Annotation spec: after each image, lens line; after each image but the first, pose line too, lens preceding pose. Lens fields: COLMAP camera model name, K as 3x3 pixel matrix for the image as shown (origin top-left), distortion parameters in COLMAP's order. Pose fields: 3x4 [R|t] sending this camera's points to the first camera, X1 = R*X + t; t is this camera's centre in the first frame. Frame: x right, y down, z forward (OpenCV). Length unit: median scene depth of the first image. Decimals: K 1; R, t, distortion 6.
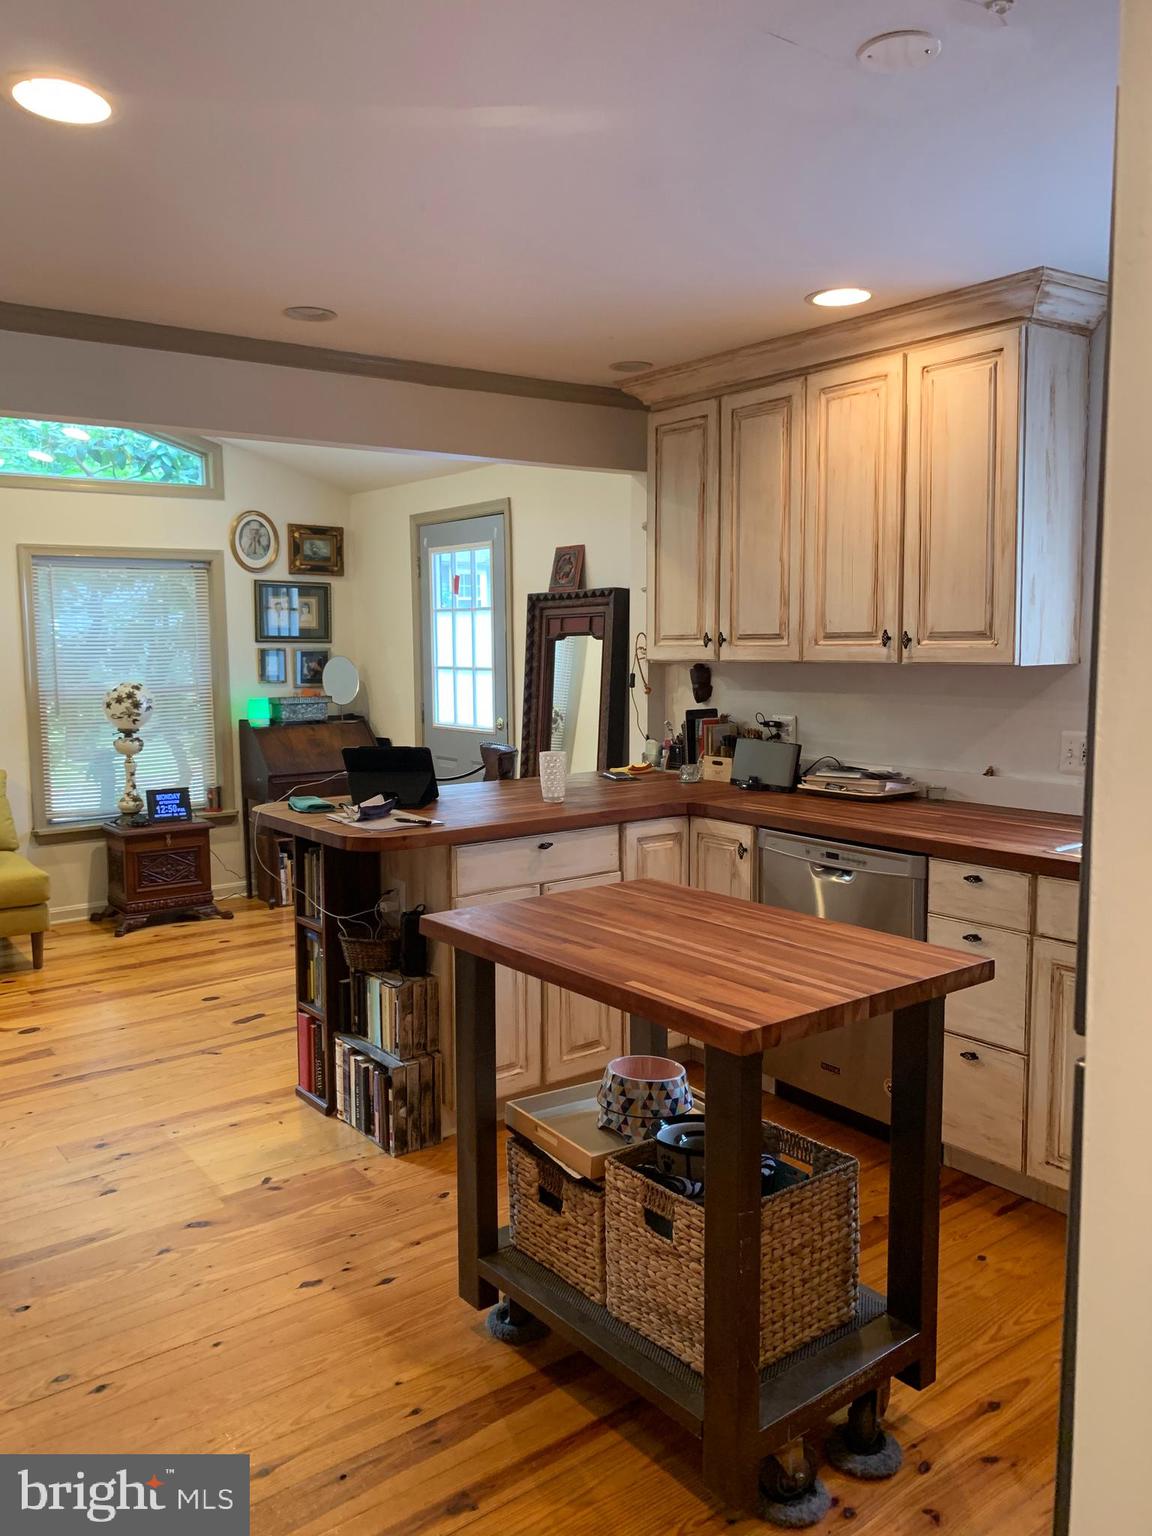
lens RADIAL K [[1158.8, 0, 574.5], [0, 1158.8, 767.9], [0, 0, 1]] dist [-0.005885, -0.003579]
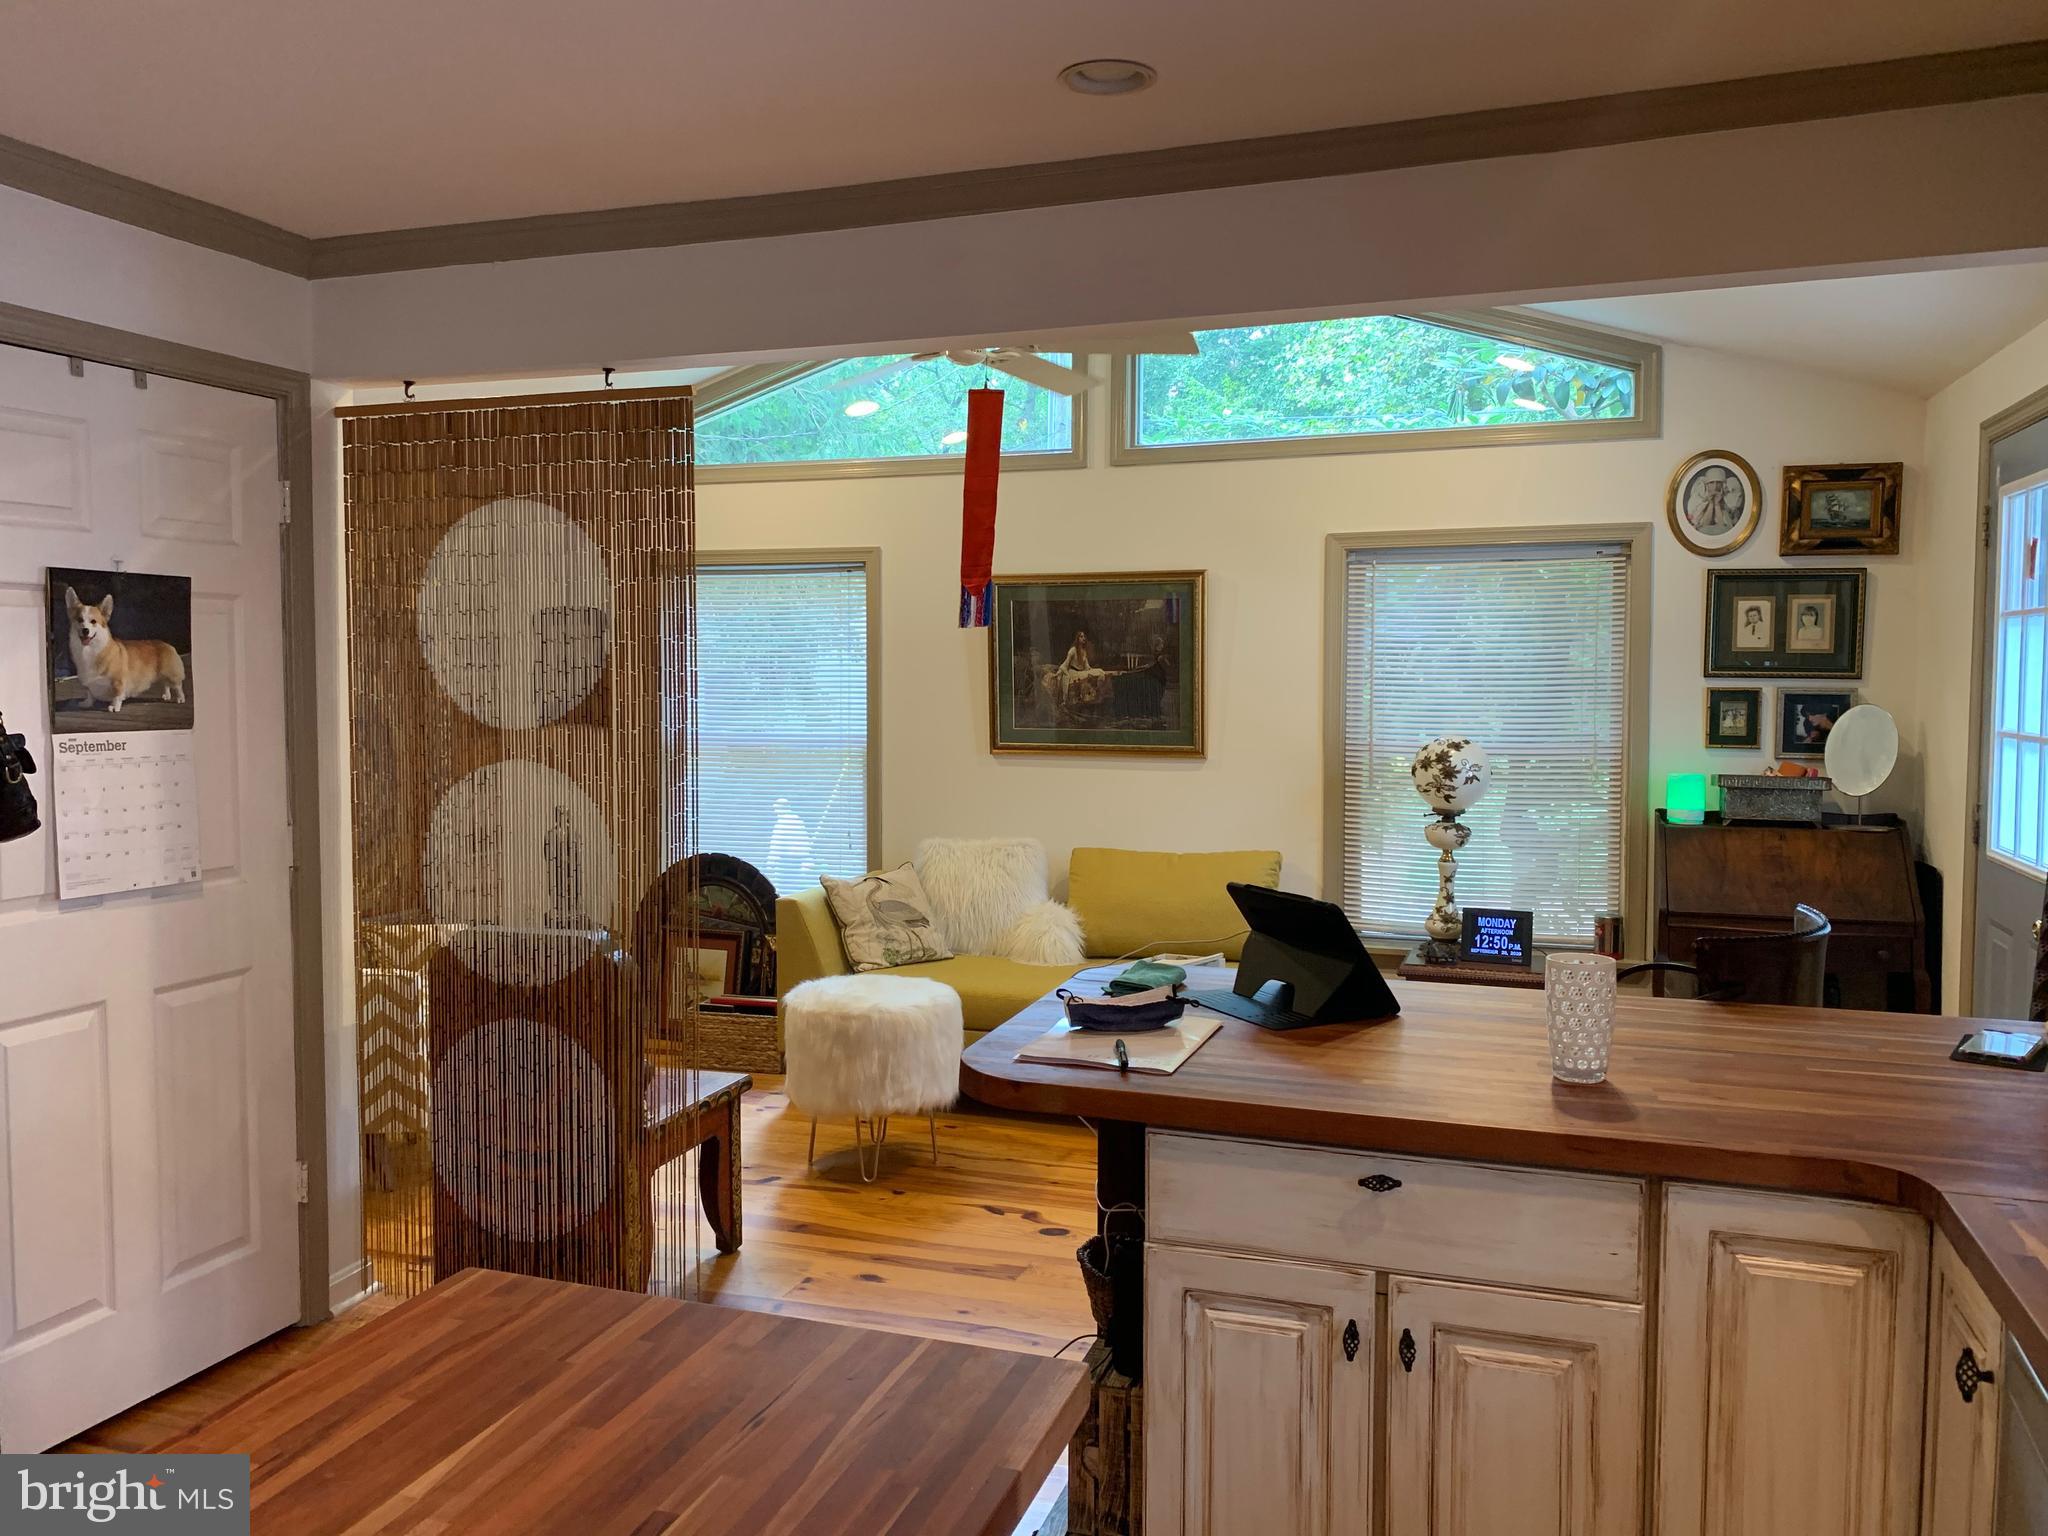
lens RADIAL K [[1545.0, 0, 1020.7], [0, 1545.0, 757.0], [0, 0, 1]] dist [-0.005885, -0.003579]
pose [[0.540795, 0.054392, -0.839394, 0.191306], [-0.095917, 0.995386, 0.002704, -0.039072], [0.835668, 0.079050, 0.543516, 0.307550]]
